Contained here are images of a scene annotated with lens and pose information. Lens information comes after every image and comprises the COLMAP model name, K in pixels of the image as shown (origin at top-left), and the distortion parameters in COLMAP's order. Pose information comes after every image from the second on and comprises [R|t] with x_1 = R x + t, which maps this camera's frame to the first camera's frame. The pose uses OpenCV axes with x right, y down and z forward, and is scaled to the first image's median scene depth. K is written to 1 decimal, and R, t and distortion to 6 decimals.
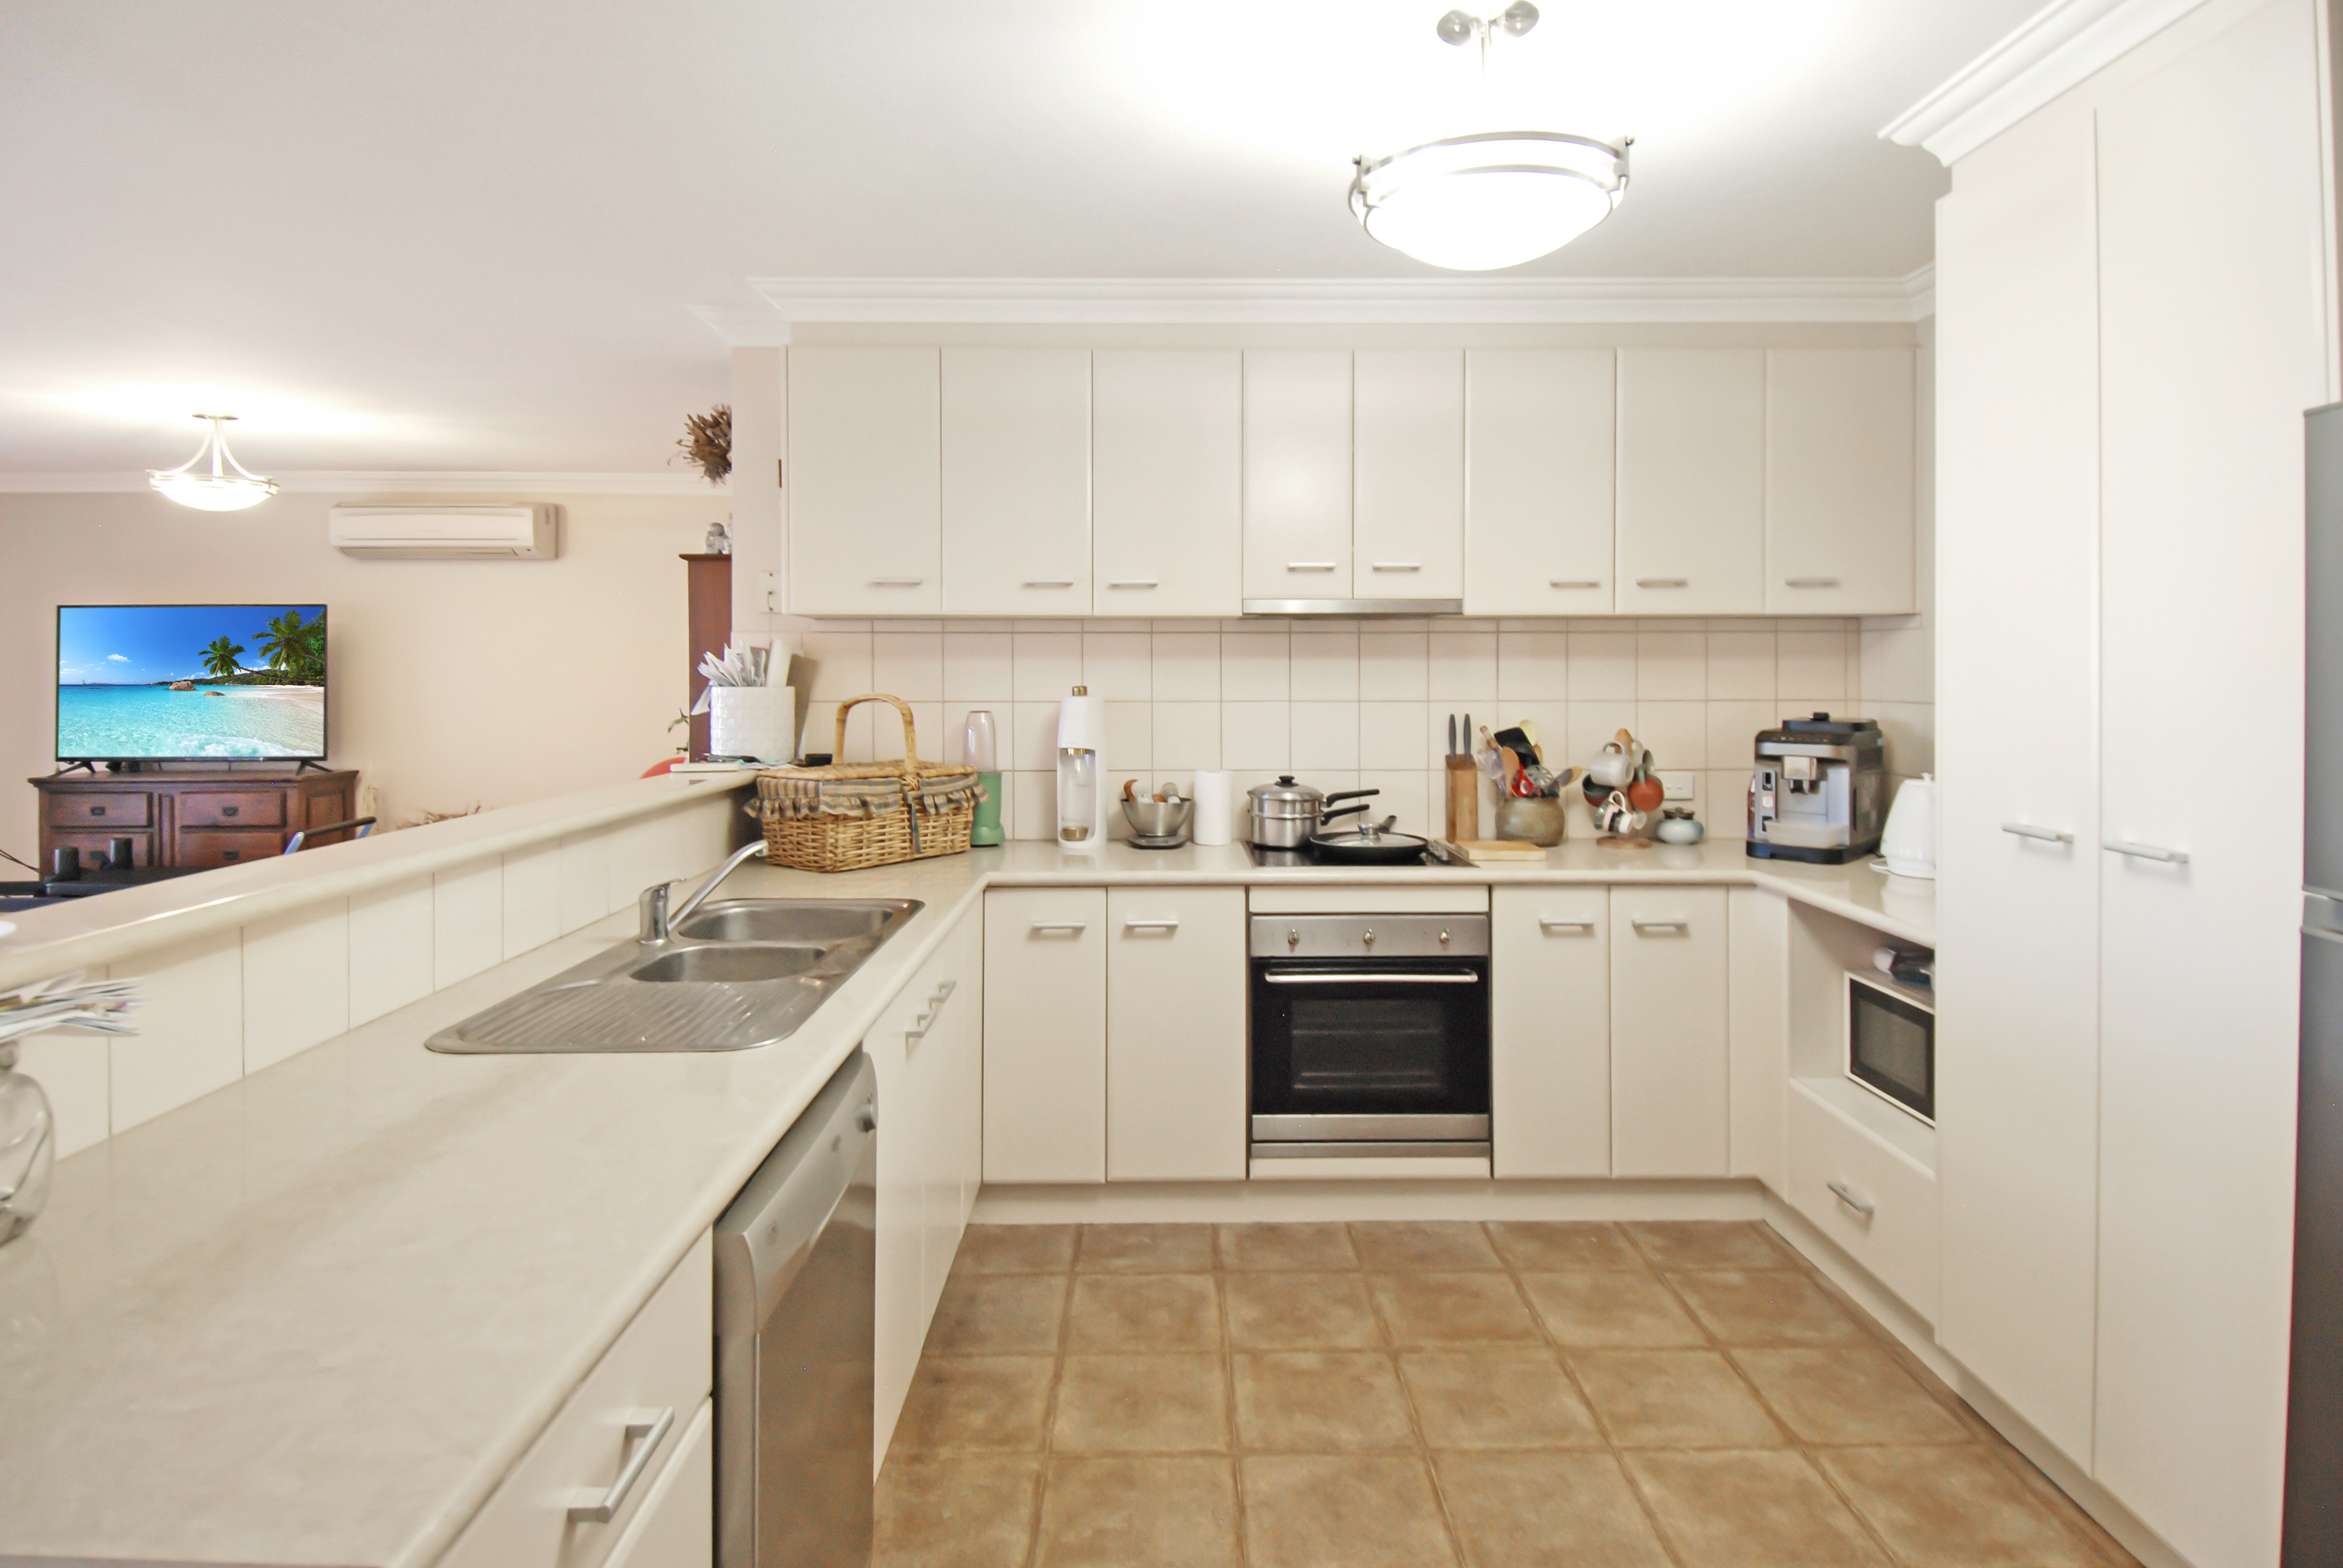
lens RADIAL K [[1253.2, 0, 1163.6], [0, 1253.2, 669.6], [0, 0, 1]] dist [-0.004450, -0.001541]
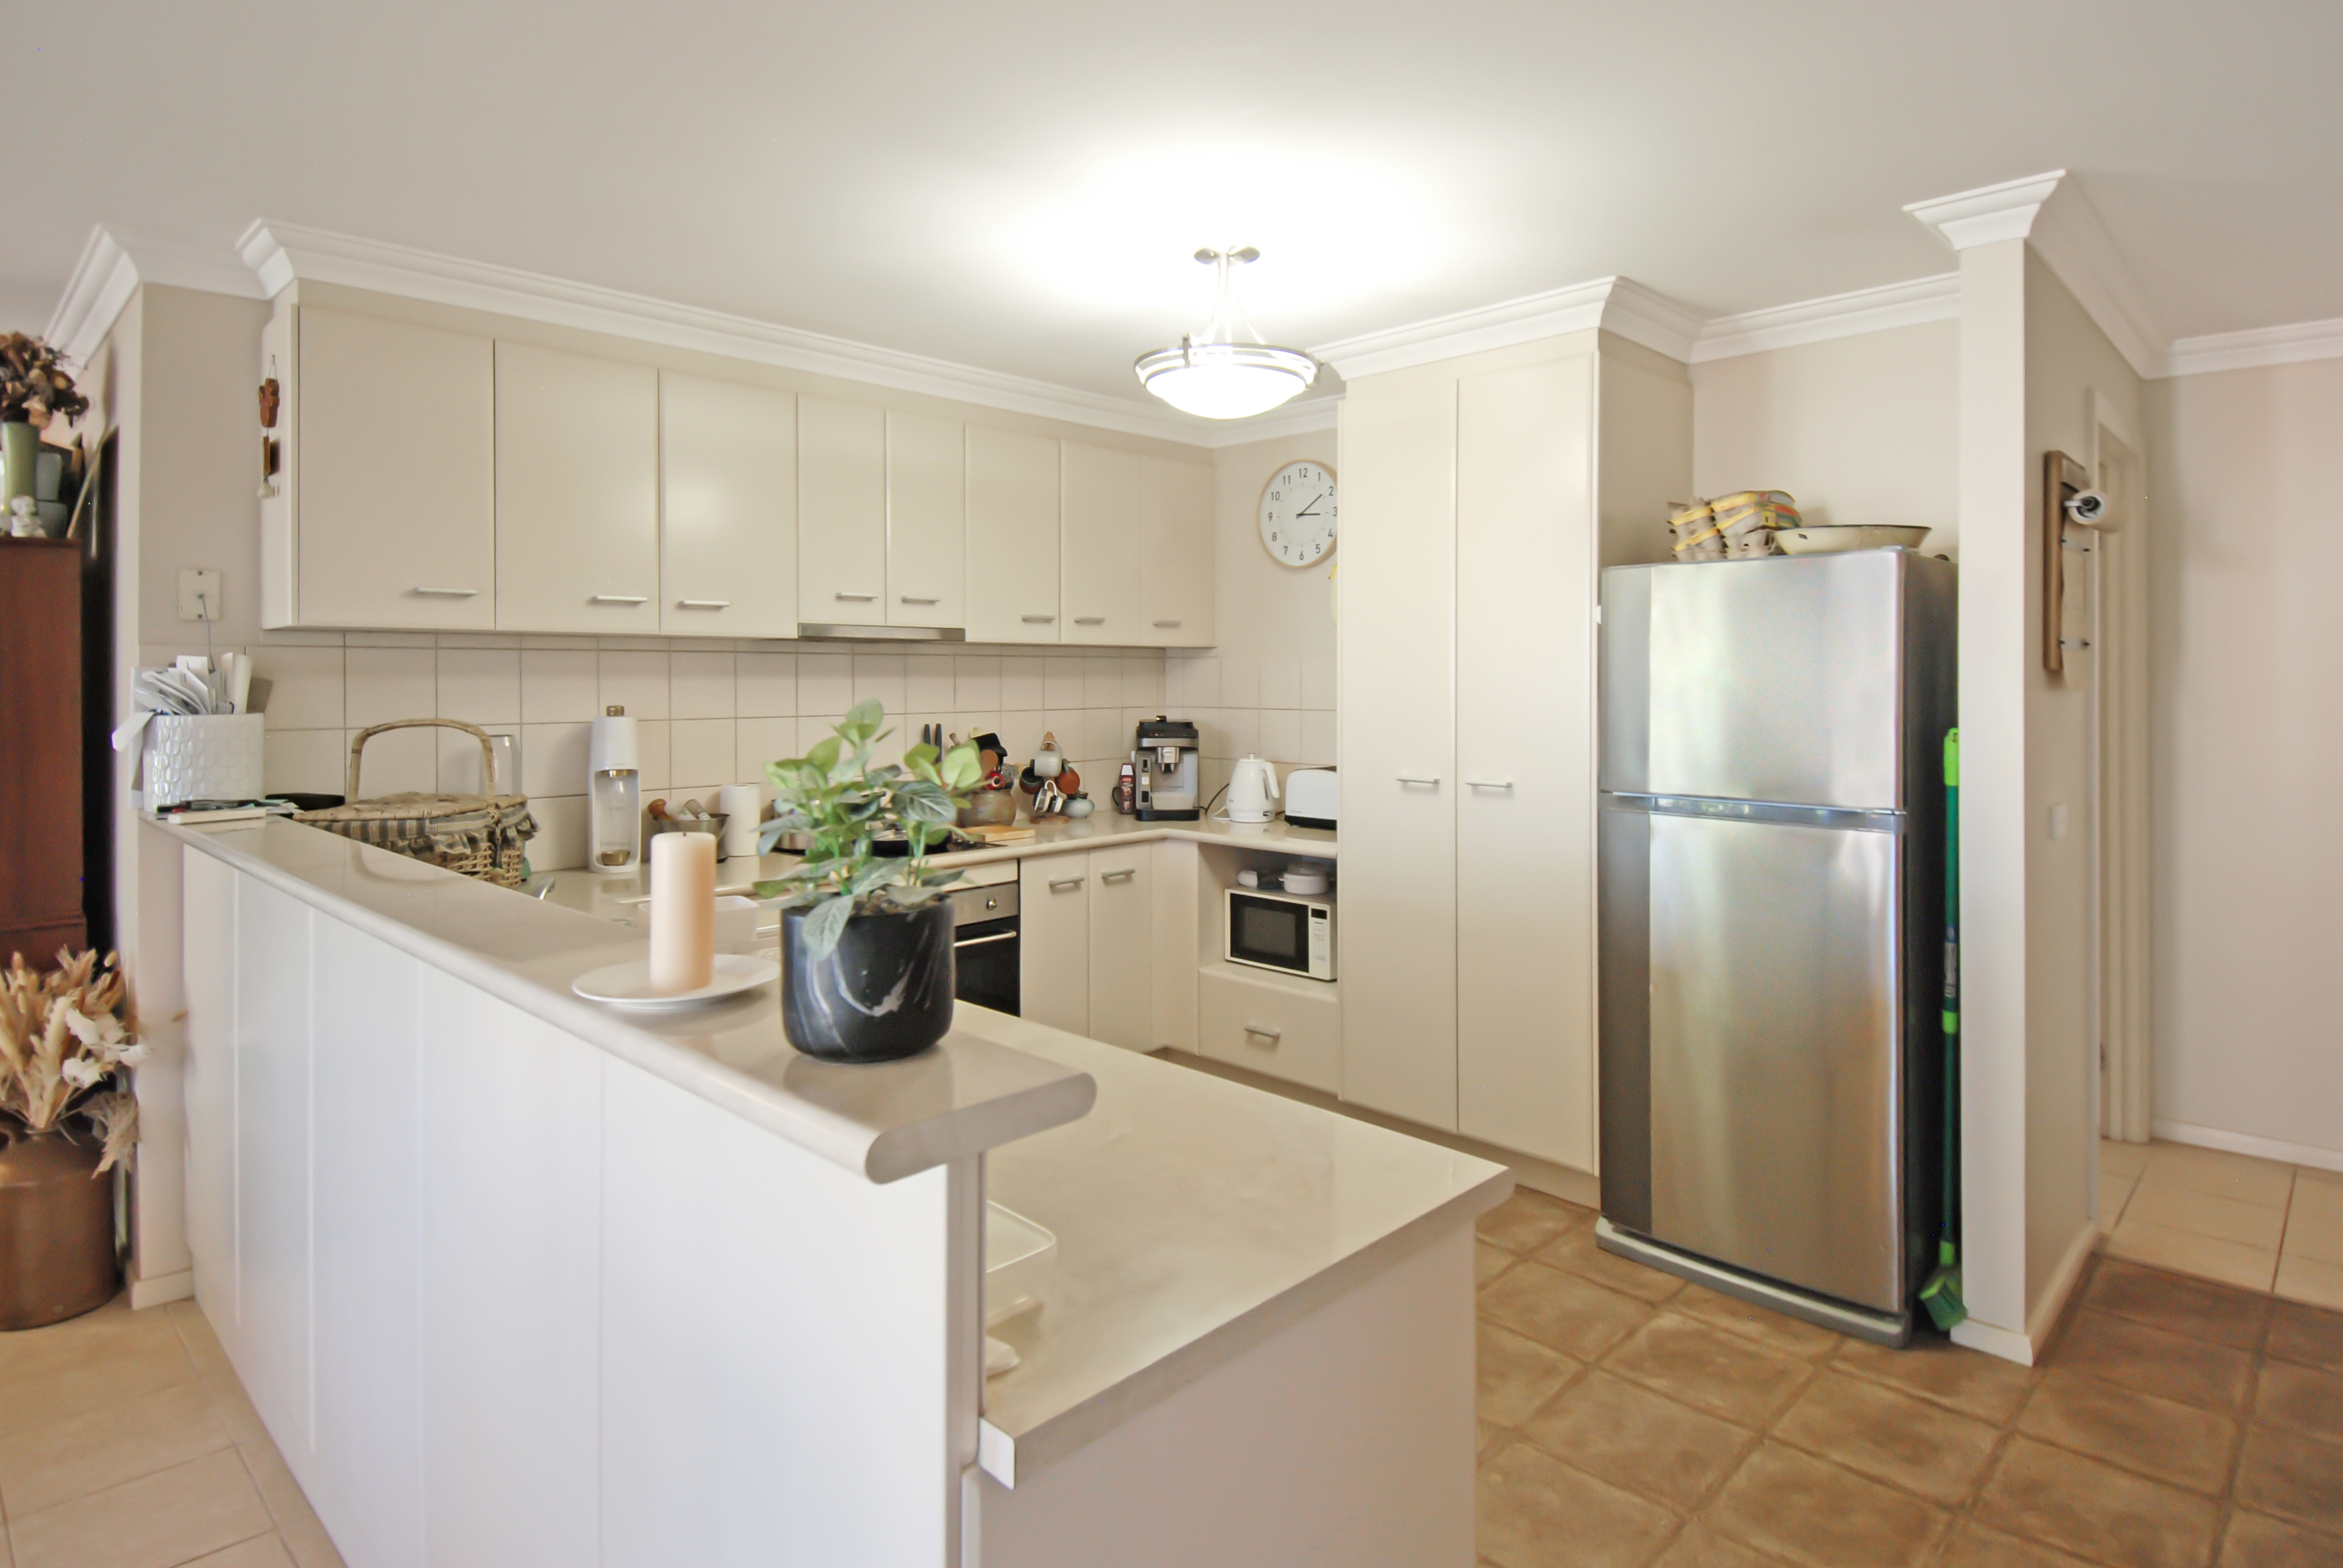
lens RADIAL K [[1253.2, 0, 1163.6], [0, 1253.2, 669.6], [0, 0, 1]] dist [-0.004450, -0.001541]
pose [[0.696915, 0.003693, 0.717144, -0.500882], [0.001575, 0.999976, -0.006681, -0.008592], [-0.717152, 0.005785, 0.696893, 0.014866]]
